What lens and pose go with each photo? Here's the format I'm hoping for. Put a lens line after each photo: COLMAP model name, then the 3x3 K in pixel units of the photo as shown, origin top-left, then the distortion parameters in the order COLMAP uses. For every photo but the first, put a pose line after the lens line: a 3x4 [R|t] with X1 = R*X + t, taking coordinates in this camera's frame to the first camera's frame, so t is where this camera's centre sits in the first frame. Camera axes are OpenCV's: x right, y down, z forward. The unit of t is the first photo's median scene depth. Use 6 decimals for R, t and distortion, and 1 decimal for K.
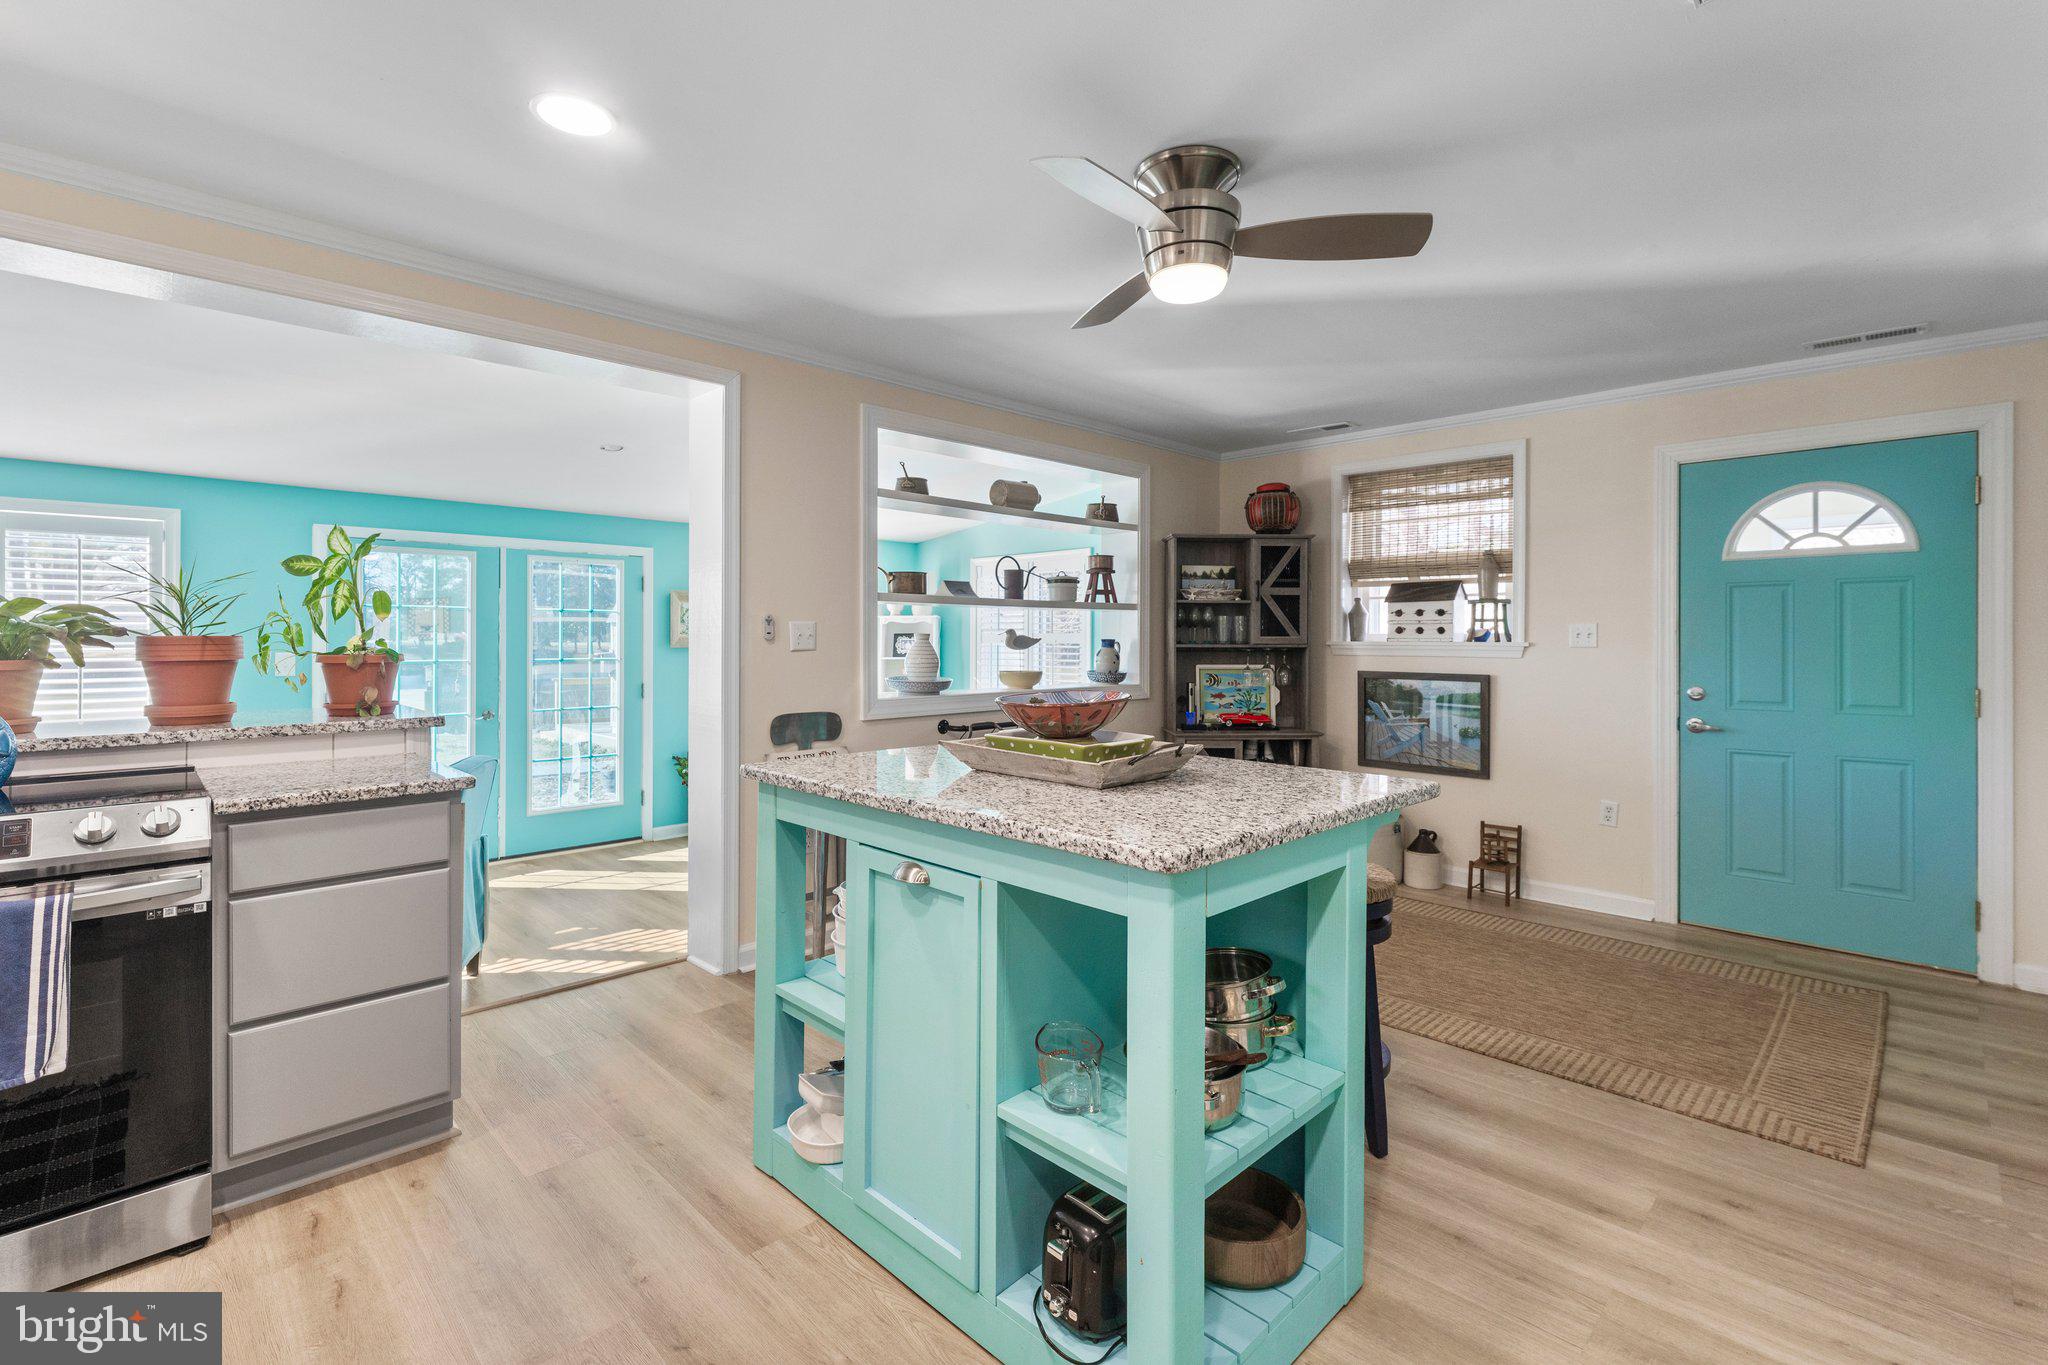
lens RADIAL K [[917.4, 0, 1025.2], [0, 917.4, 636.2], [0, 0, 1]] dist [-0.001048, -0.000190]
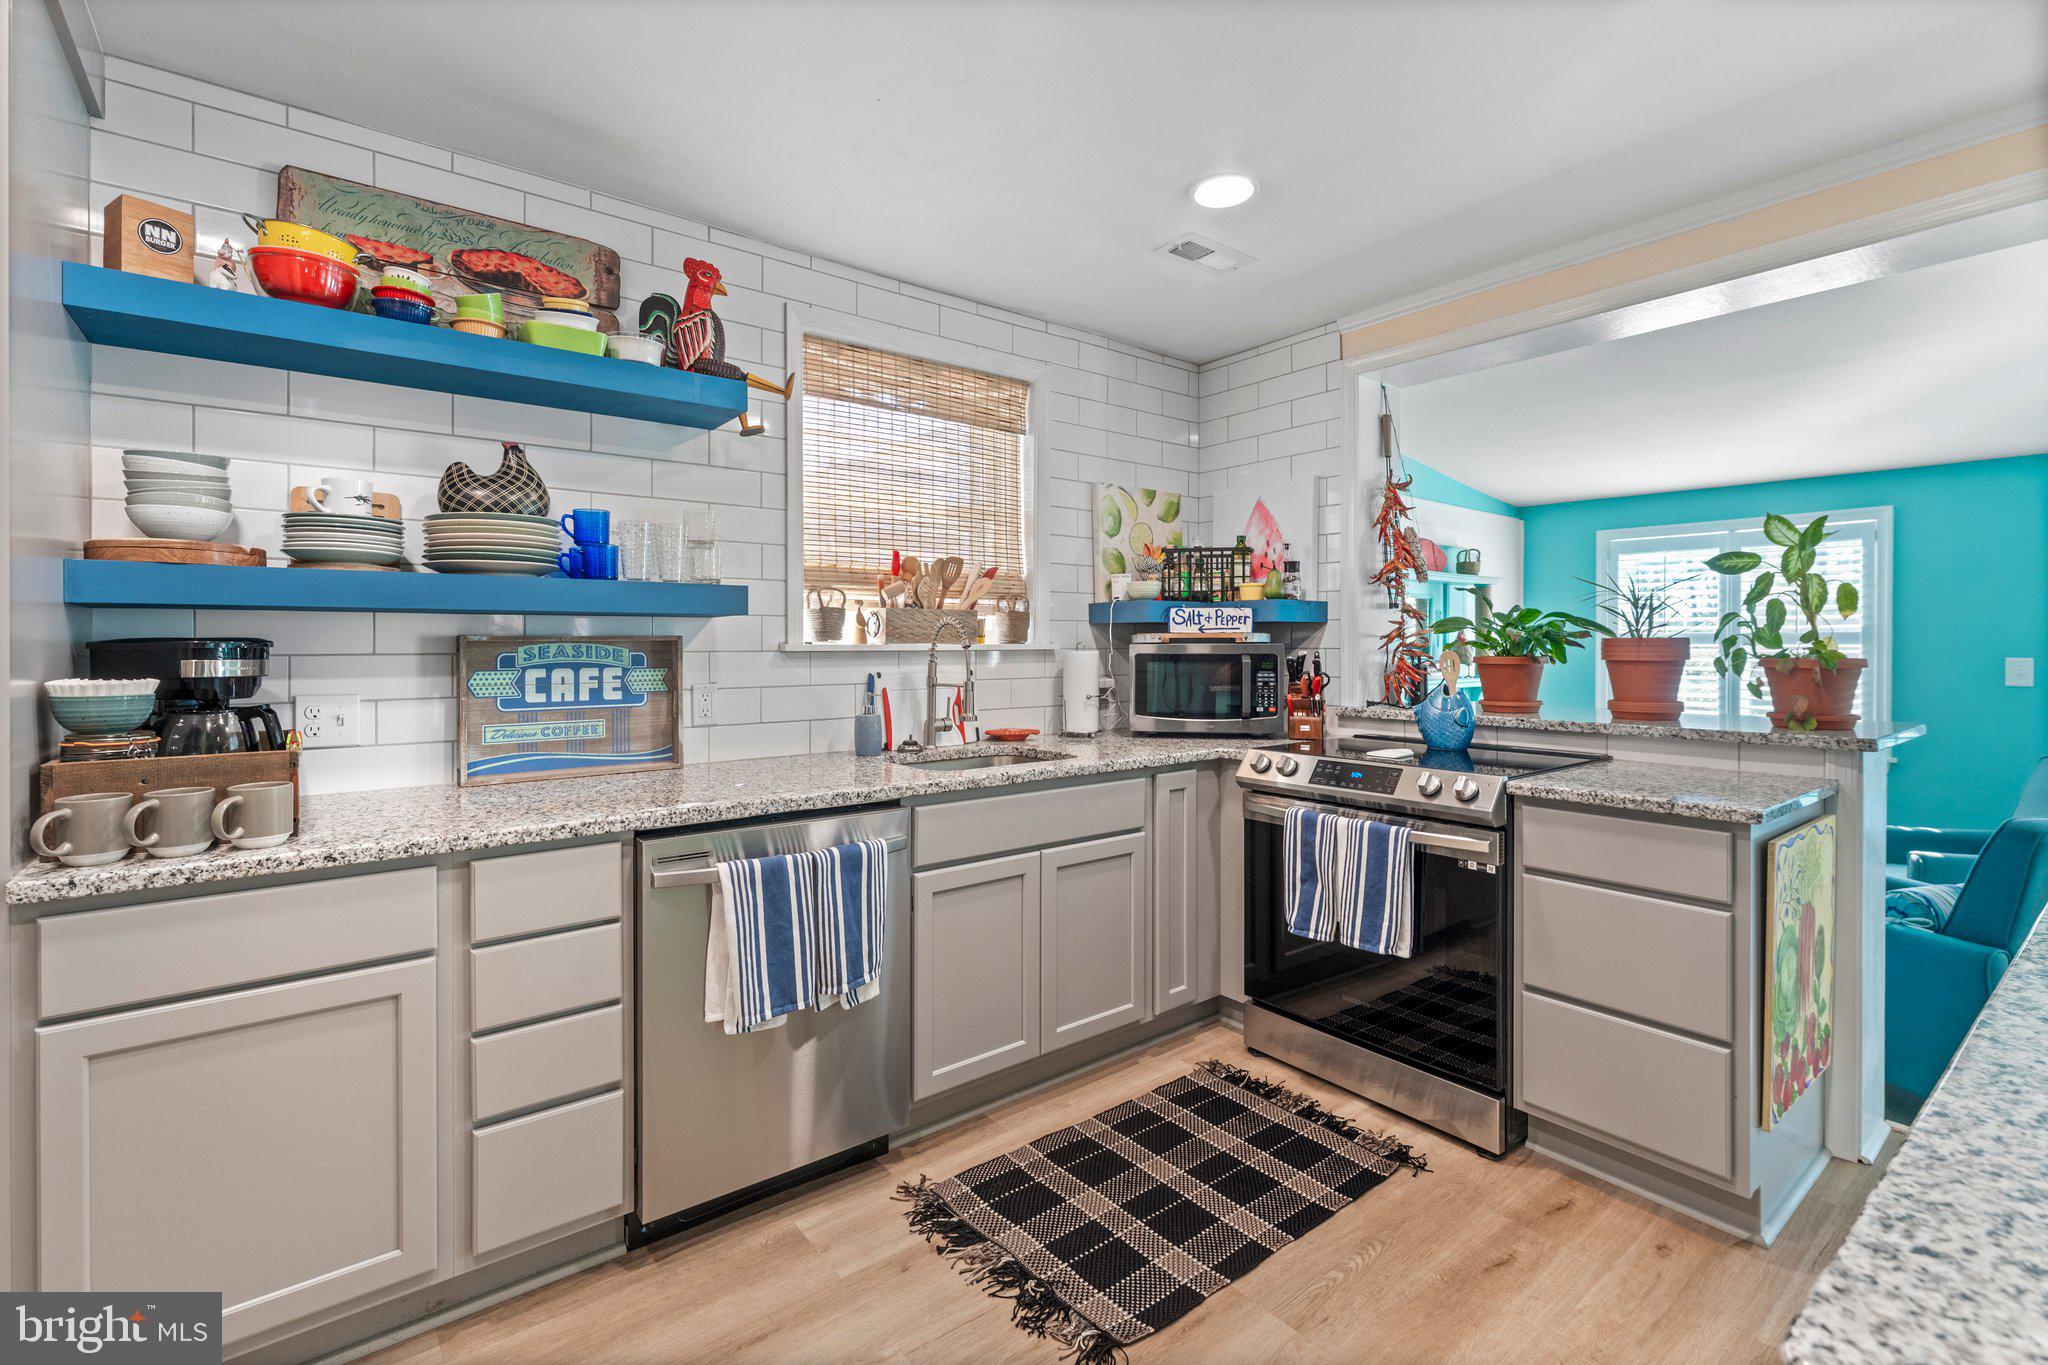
lens RADIAL K [[913.7, 0, 1019.4], [0, 913.7, 645.2], [0, 0, 1]] dist [0.000951, -0.000232]
pose [[-0.121279, 0.003146, -0.992613, 0.130163], [0.002444, 0.999993, 0.002871, 0.001898], [0.992615, -0.002077, -0.121286, 0.214504]]
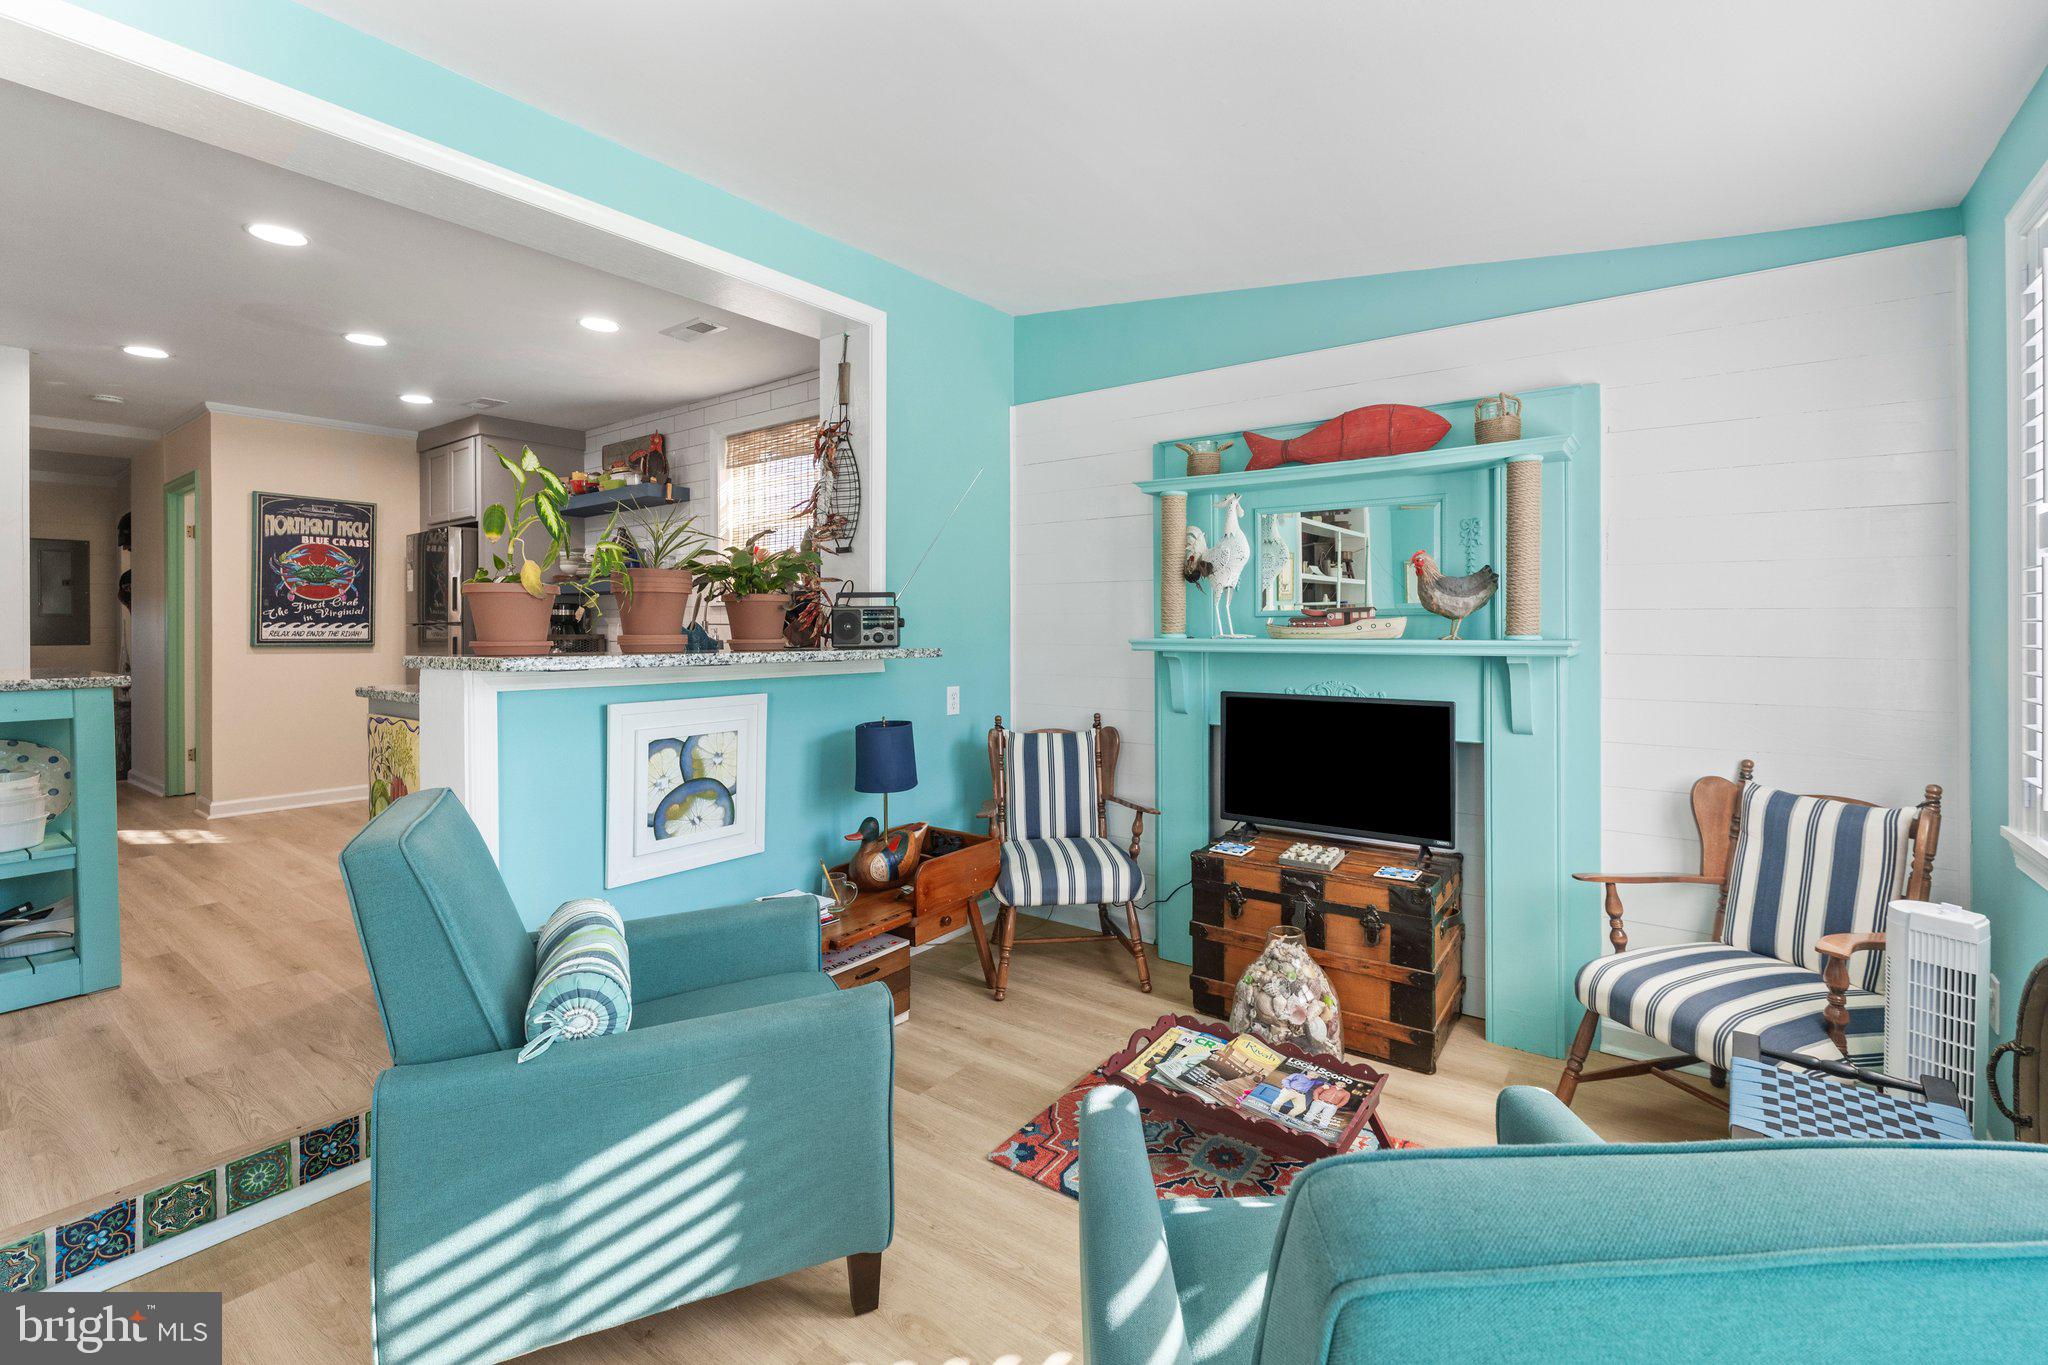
lens RADIAL K [[900.1, 0, 1035.4], [0, 900.1, 628.1], [0, 0, 1]] dist [-0.001474, 0.000064]
pose [[-0.989939, 0.003361, -0.141456, -0.640342], [0.003742, 0.999990, -0.002421, 0.037031], [0.141446, -0.002926, -0.989942, 1.119560]]
